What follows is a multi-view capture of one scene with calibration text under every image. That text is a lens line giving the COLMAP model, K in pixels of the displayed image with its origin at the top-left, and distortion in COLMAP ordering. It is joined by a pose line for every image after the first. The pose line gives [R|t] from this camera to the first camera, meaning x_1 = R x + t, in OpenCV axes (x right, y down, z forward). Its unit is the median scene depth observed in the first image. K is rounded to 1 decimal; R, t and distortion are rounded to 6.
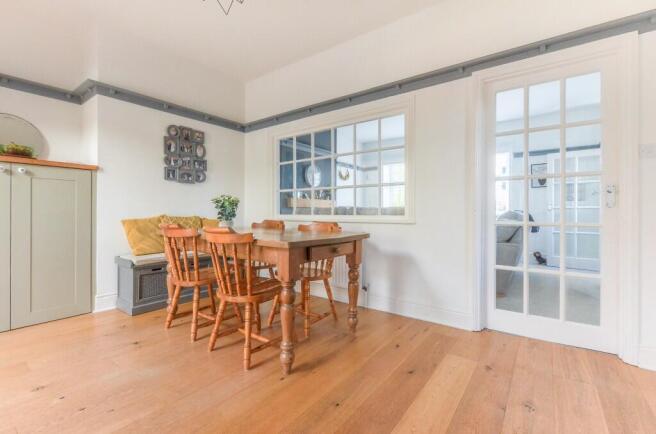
lens RADIAL K [[292.2, 0, 326.3], [0, 292.2, 211.8], [0, 0, 1]] dist [-0.005610, -0.001377]
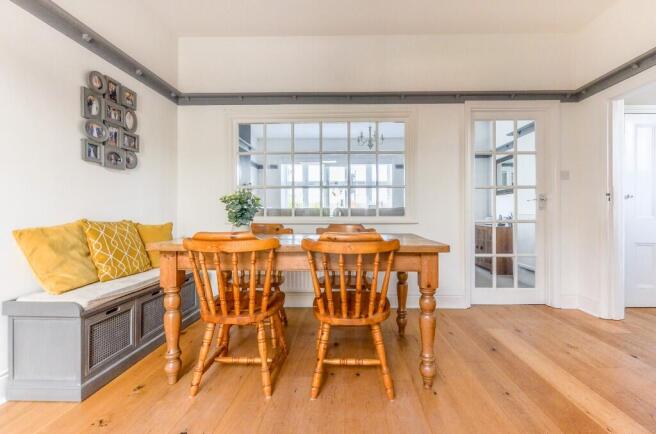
lens RADIAL K [[292.2, 0, 340.6], [0, 292.2, 214.9], [0, 0, 1]] dist [-0.005610, -0.001377]
pose [[0.813391, -0.006427, 0.581682, -0.474152], [0.000269, 0.999943, 0.010673, -0.004352], [-0.581717, -0.008525, 0.813346, 0.213775]]
